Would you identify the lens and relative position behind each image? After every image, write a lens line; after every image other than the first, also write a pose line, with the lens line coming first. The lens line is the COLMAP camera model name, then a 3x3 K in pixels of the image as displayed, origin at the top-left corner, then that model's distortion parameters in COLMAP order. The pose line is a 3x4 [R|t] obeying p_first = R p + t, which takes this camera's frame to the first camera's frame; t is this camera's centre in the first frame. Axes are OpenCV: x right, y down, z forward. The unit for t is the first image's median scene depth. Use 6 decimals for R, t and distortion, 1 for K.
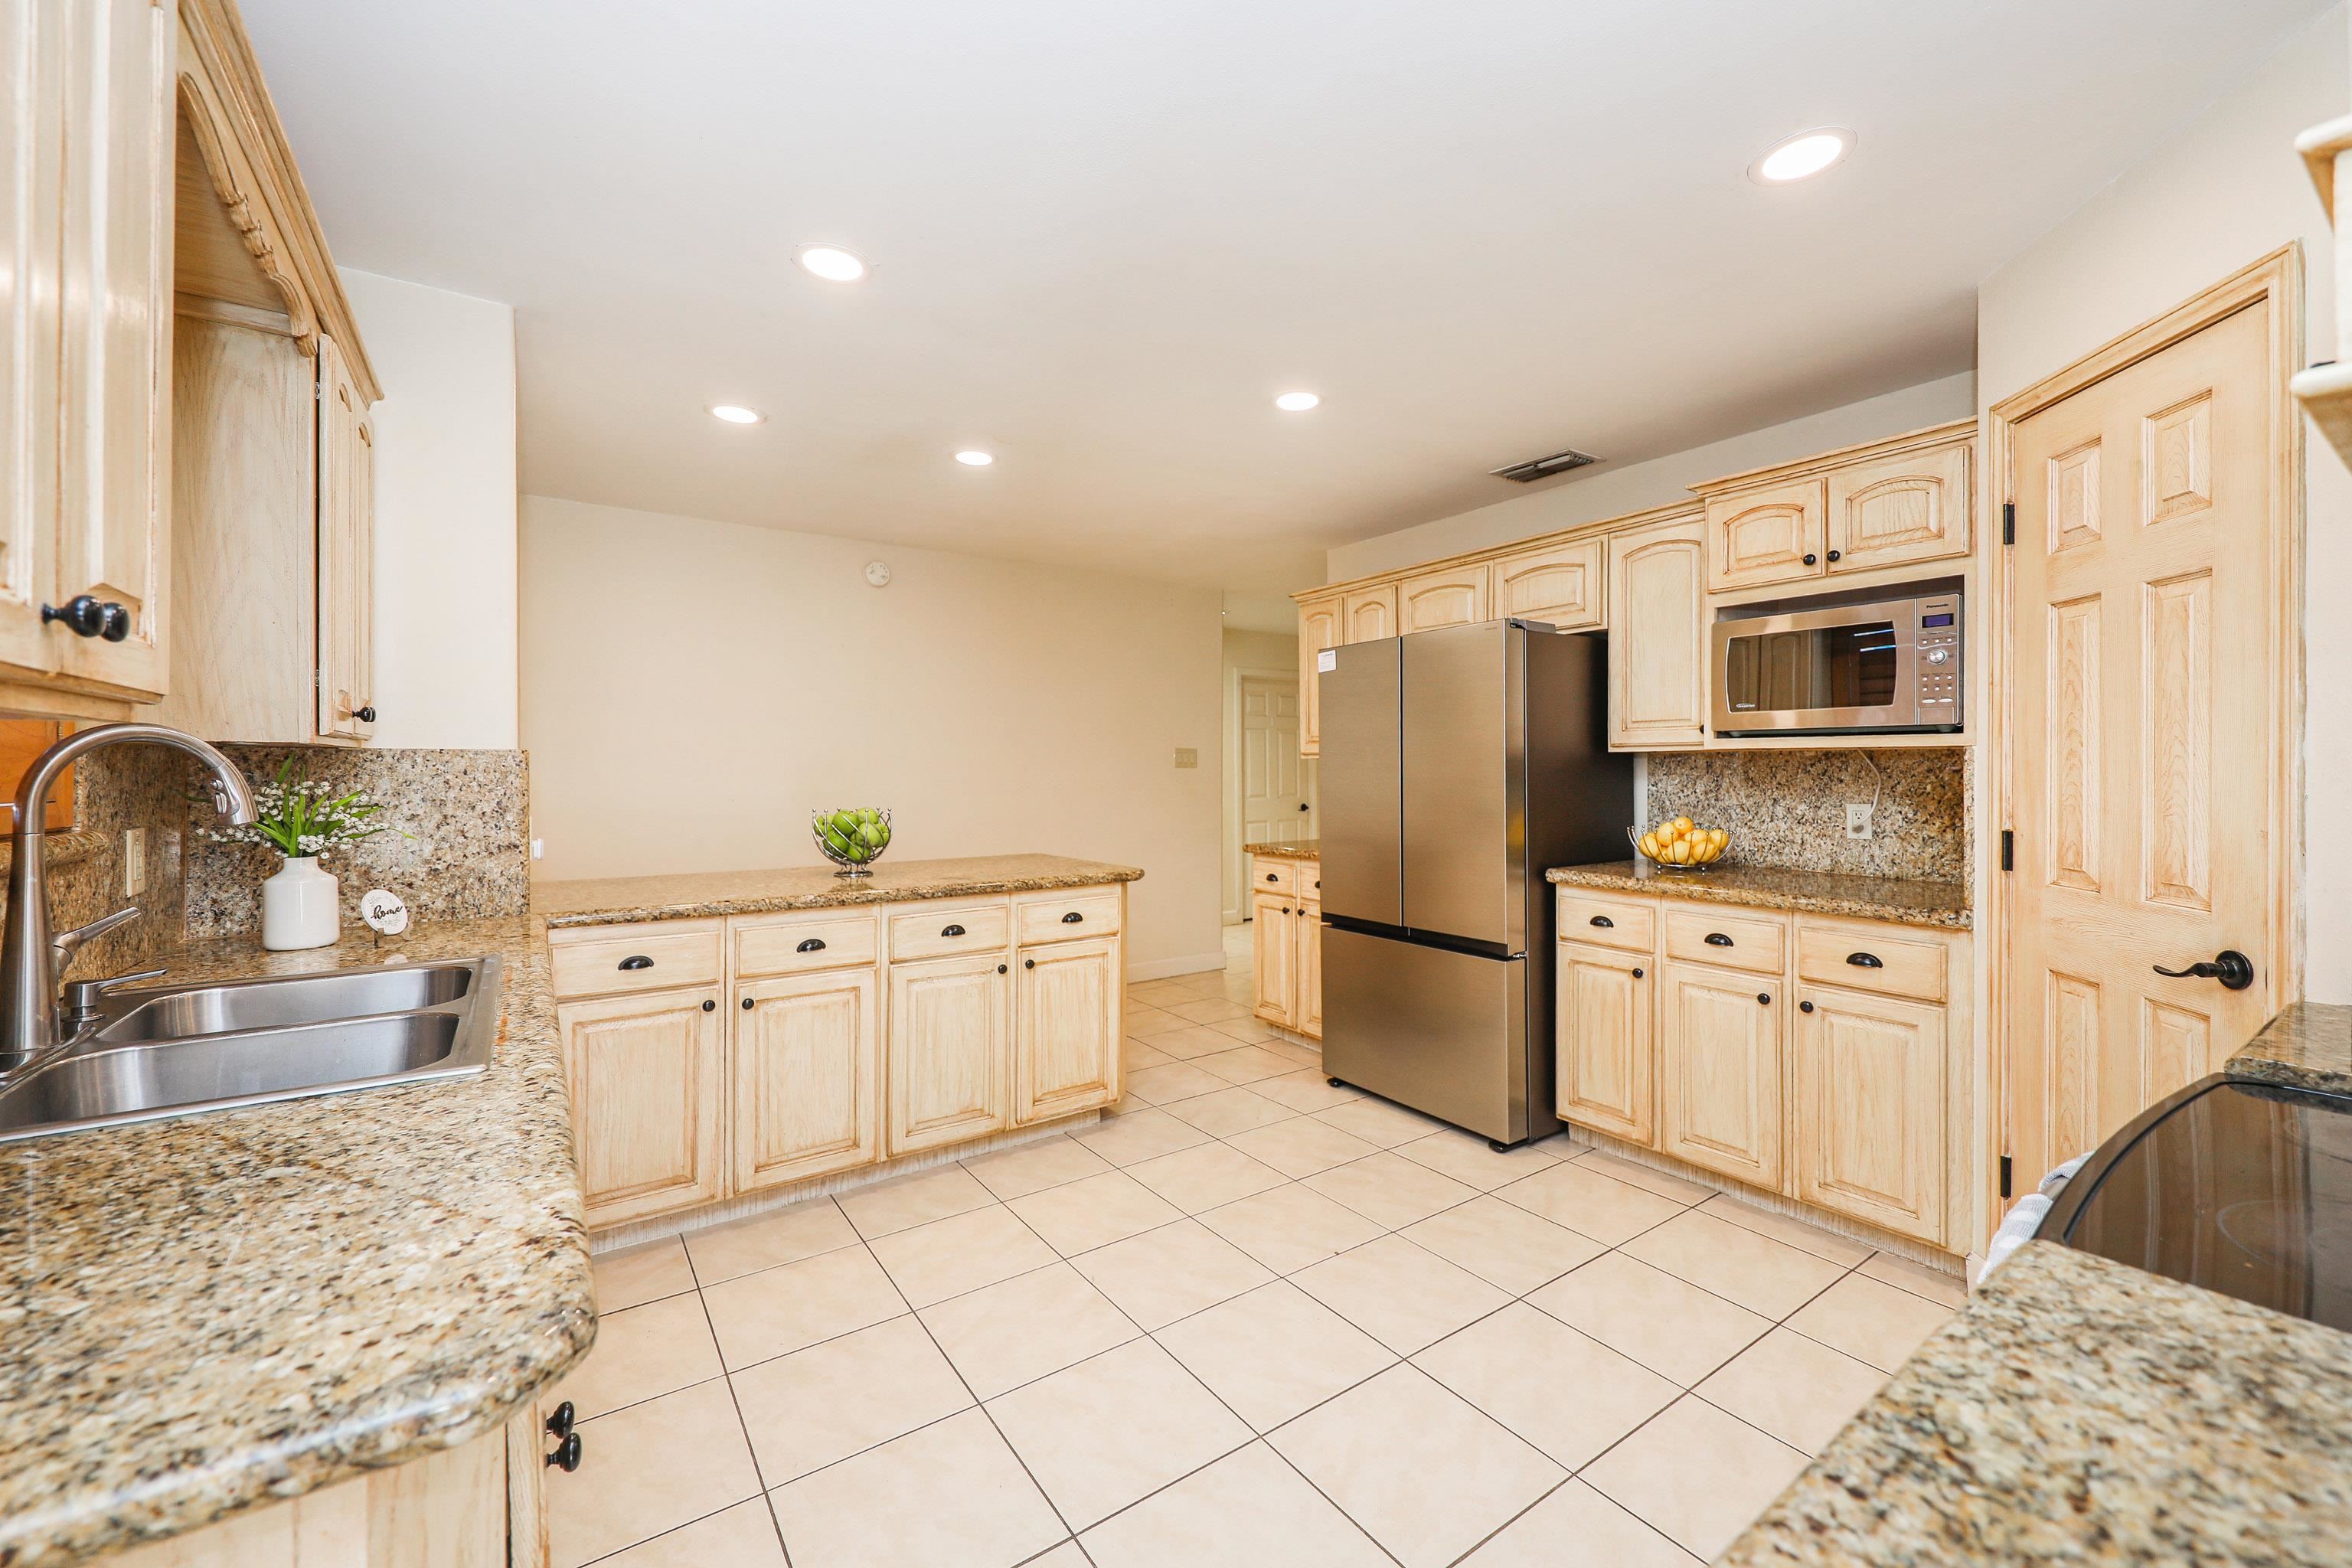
lens RADIAL K [[943.7, 0, 1171.4], [0, 943.7, 763.7], [0, 0, 1]] dist [0.003207, -0.001955]
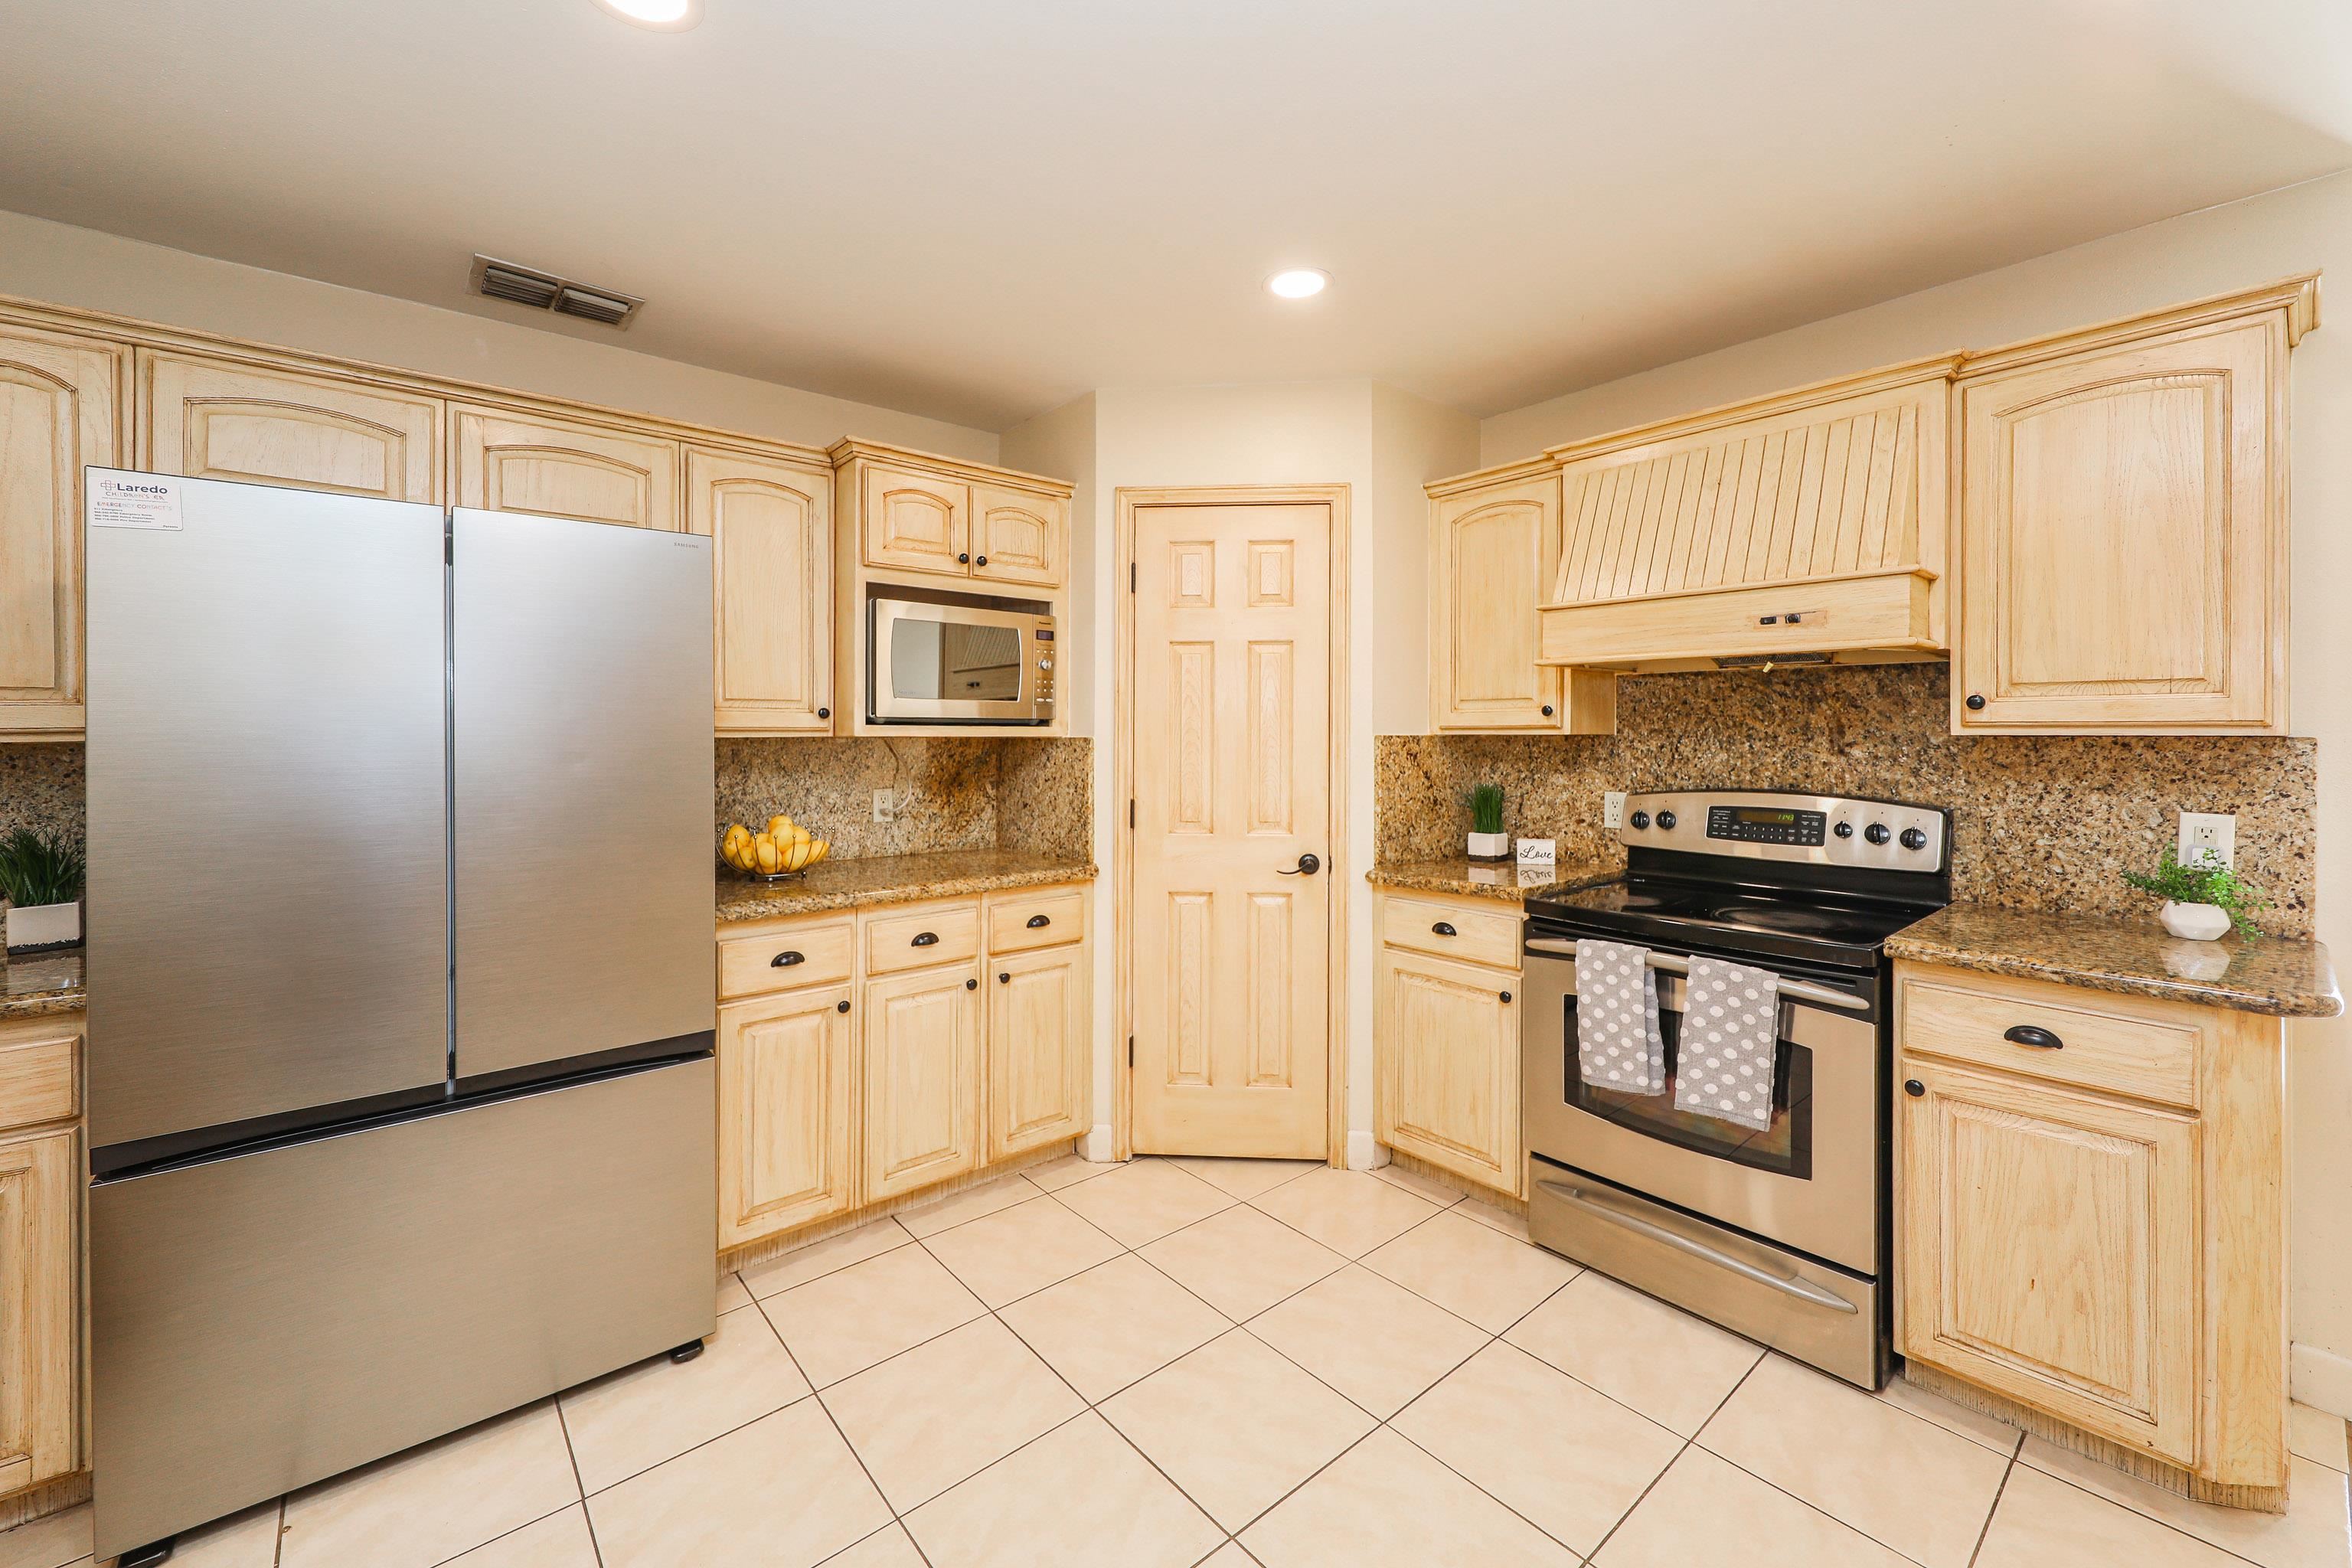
lens RADIAL K [[943.7, 0, 1219.6], [0, 943.7, 734.2], [0, 0, 1]] dist [0.003207, -0.001955]
pose [[-0.130472, 0.005372, 0.991437, -0.381460], [0.000152, 0.999985, -0.005398, -0.013016], [-0.991452, -0.000553, -0.130471, 0.804205]]
